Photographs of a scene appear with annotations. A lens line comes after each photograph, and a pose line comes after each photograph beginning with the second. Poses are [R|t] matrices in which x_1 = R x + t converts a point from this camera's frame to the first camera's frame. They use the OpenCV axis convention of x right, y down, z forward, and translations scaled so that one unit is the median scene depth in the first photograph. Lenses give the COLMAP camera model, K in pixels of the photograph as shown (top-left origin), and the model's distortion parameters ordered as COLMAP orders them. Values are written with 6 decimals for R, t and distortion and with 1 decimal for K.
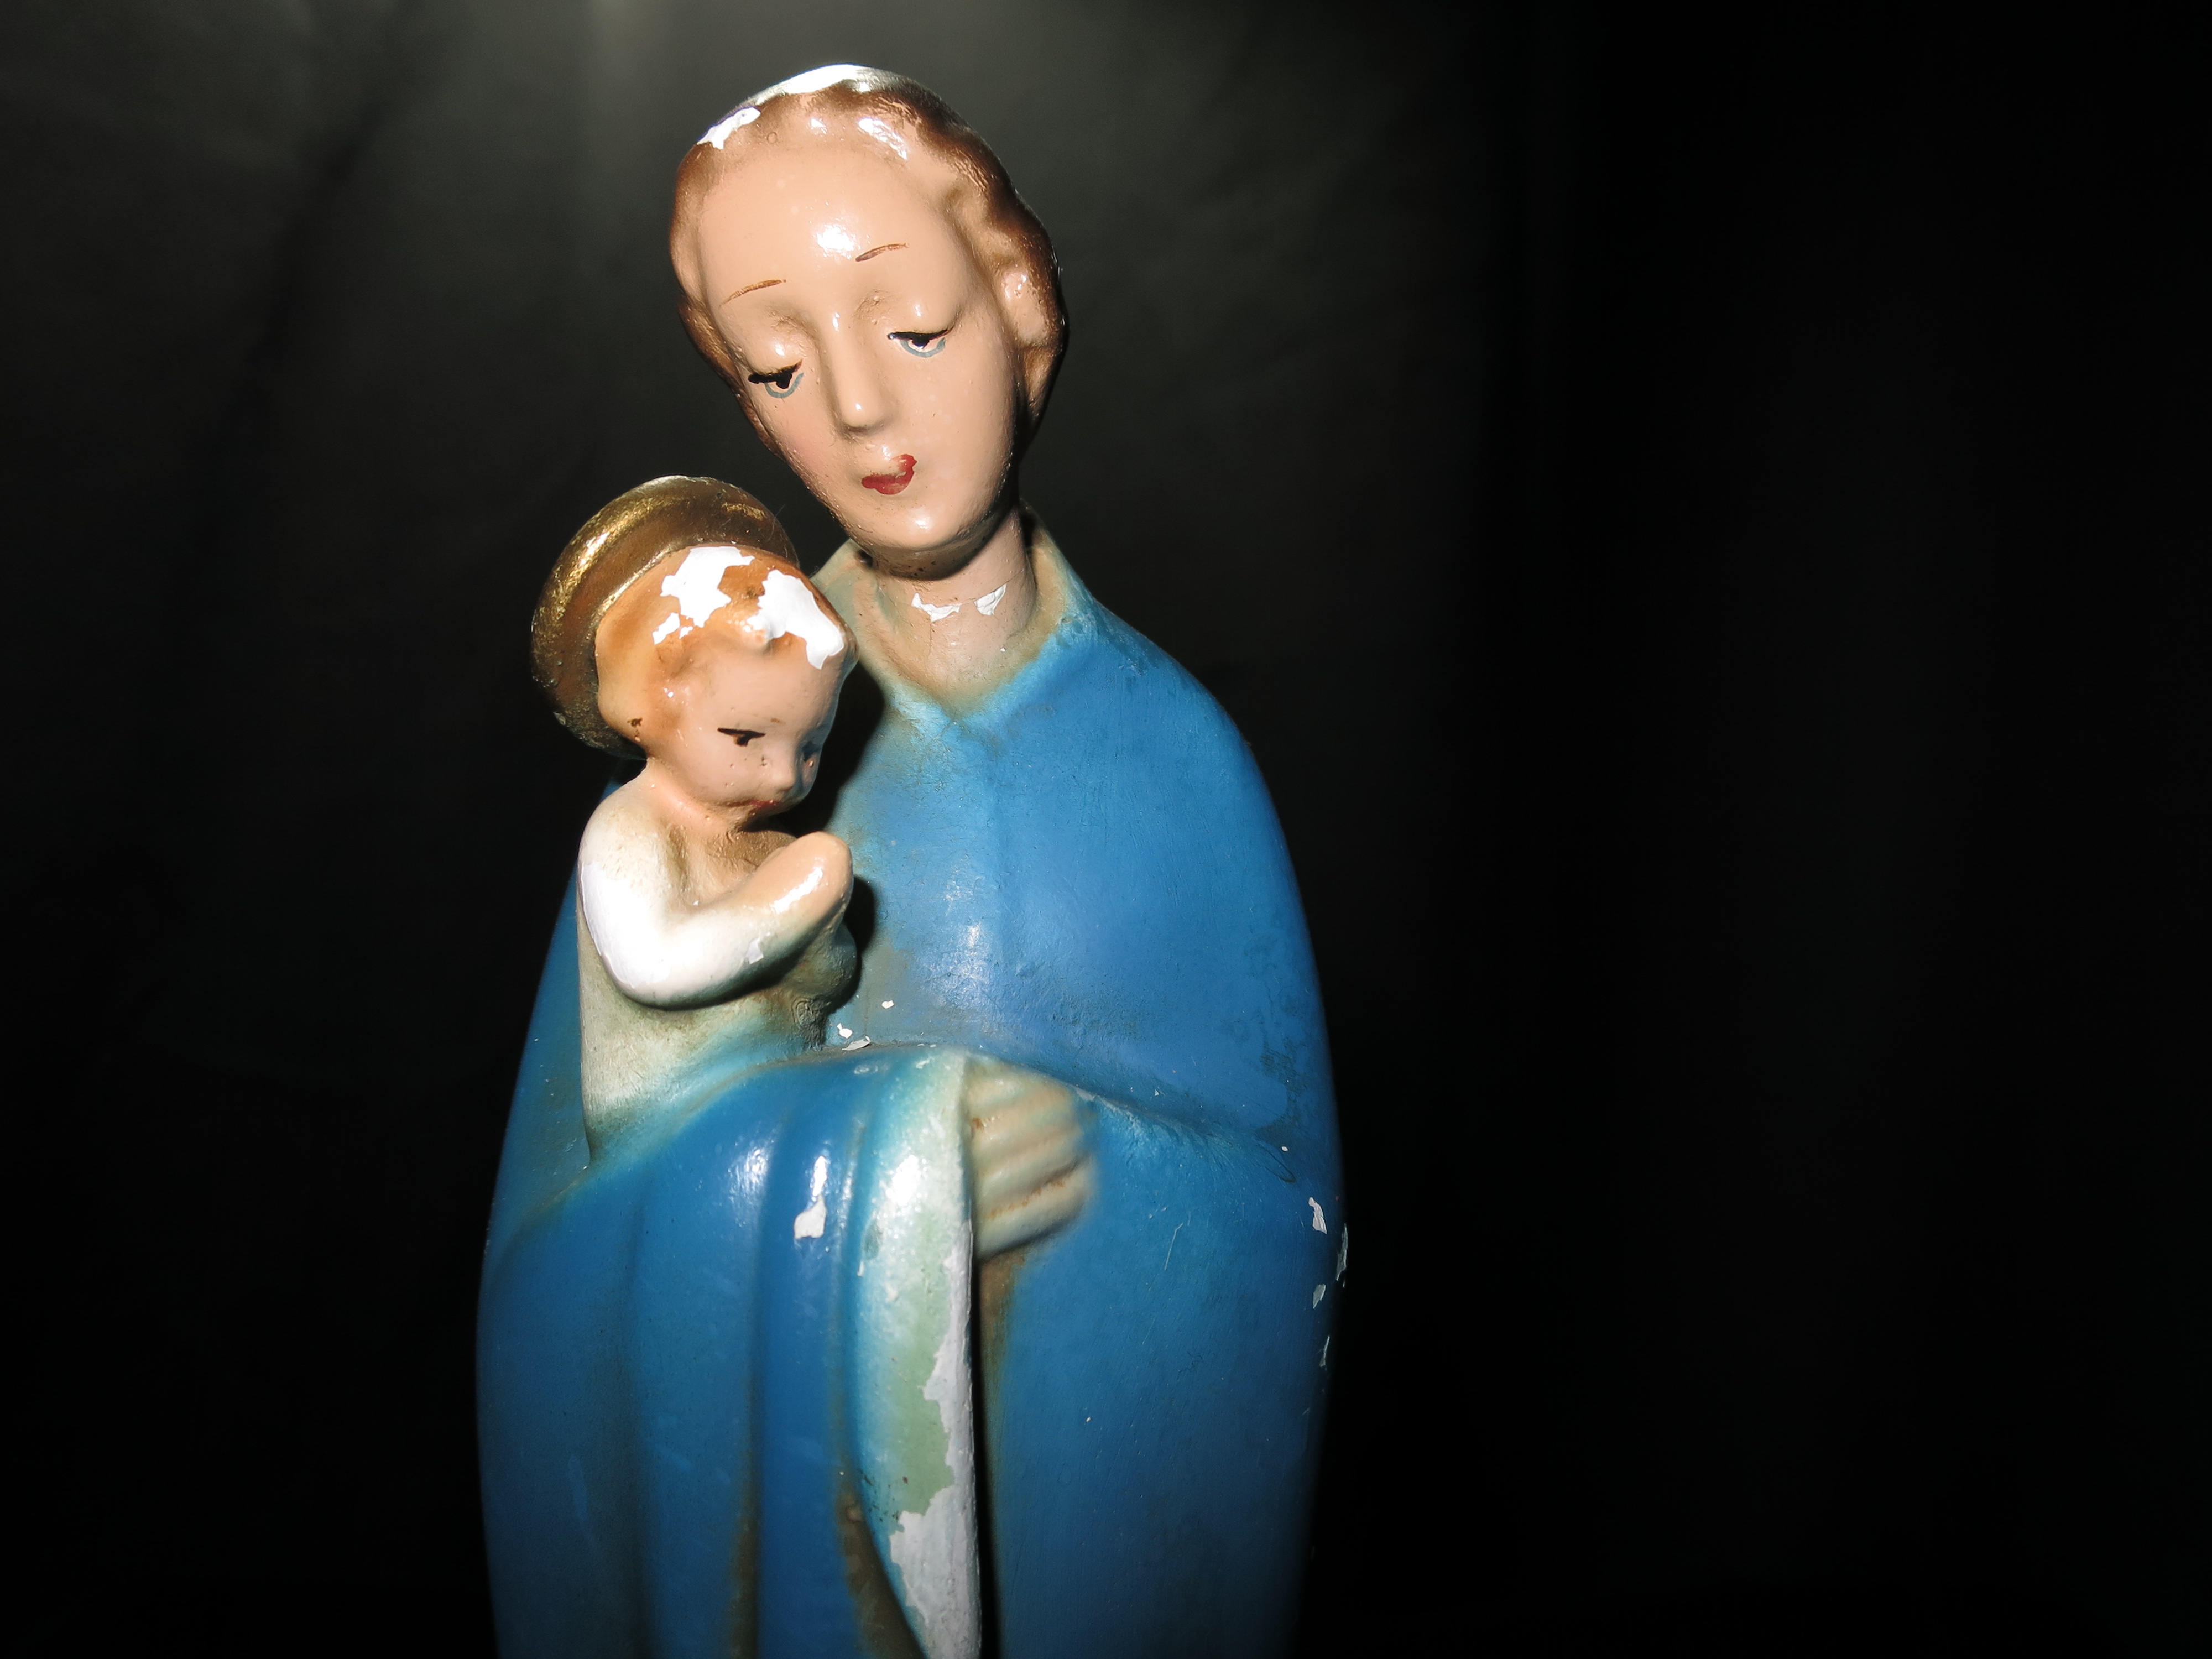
lens RADIAL K [[1676.2, 0, 1106.0], [0, 1676.2, 829.5], [0, 0, 1]] dist [-0.063761, 0.001253]
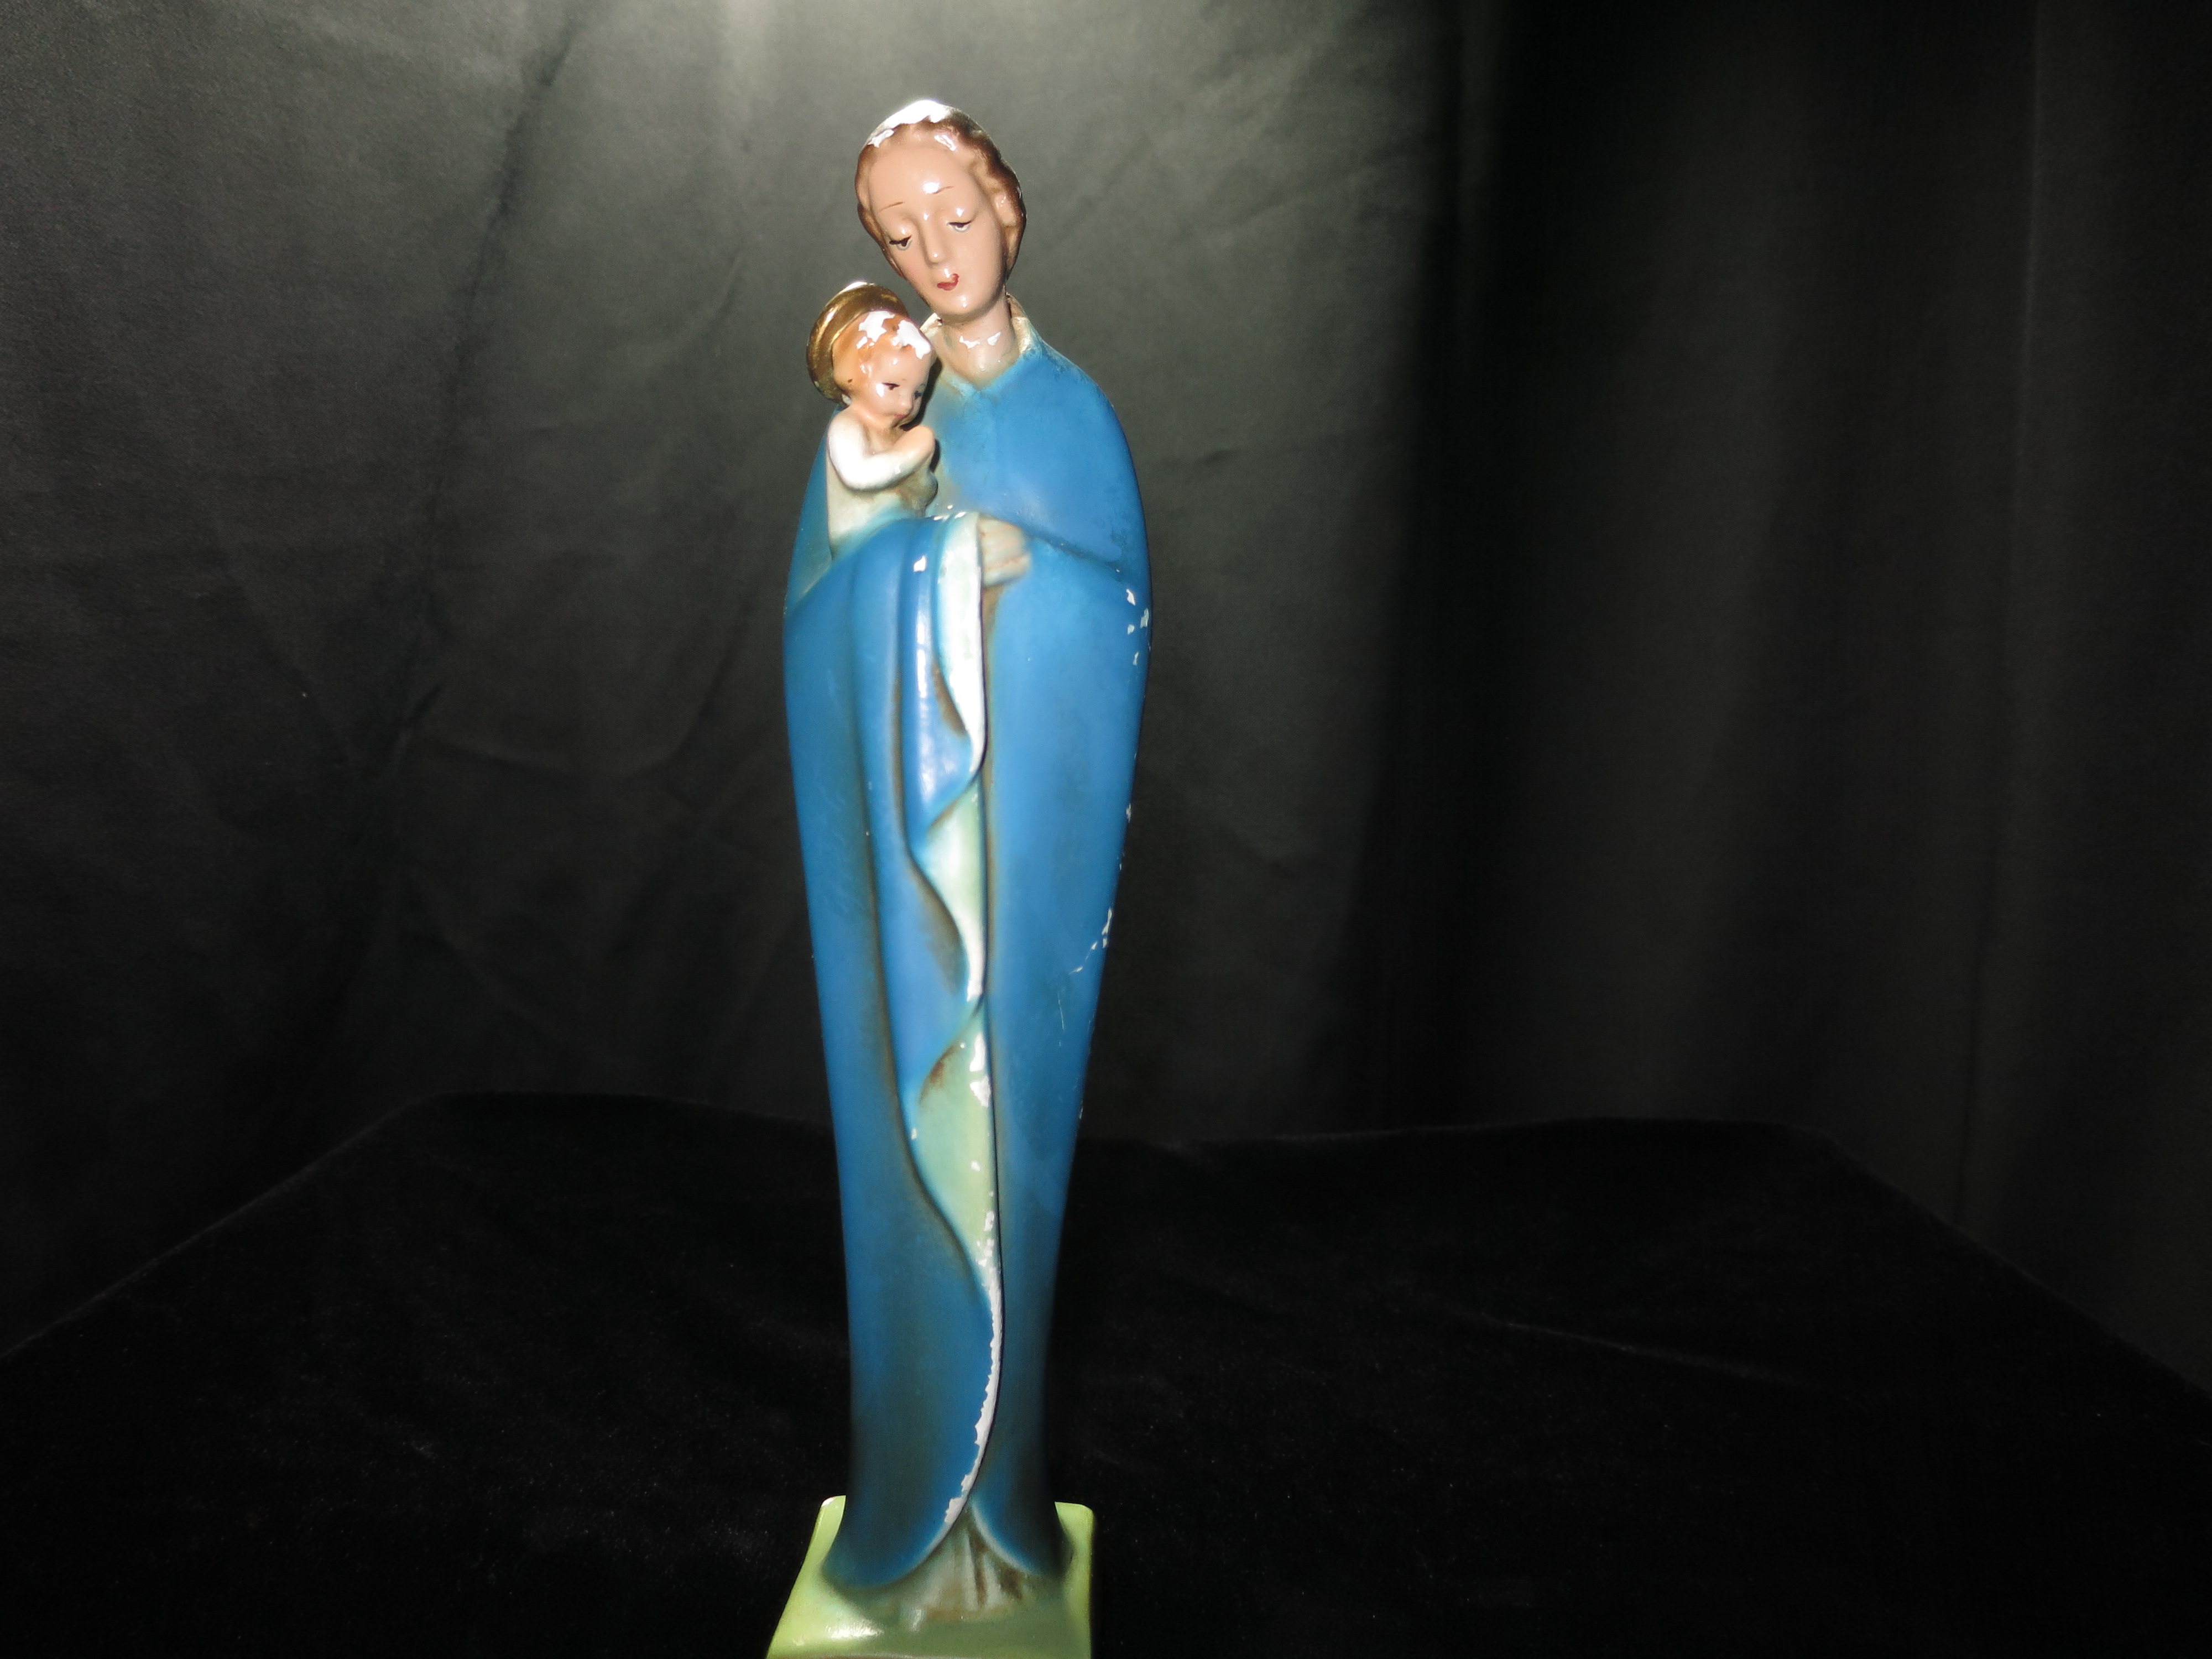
lens RADIAL K [[1676.2, 0, 1106.0], [0, 1676.2, 829.5], [0, 0, 1]] dist [-0.063761, 0.001253]
pose [[0.998800, 0.001484, -0.048946, 0.221931], [0.002776, 0.996216, 0.086867, 0.376867], [0.048890, -0.086899, 0.995017, -1.487116]]
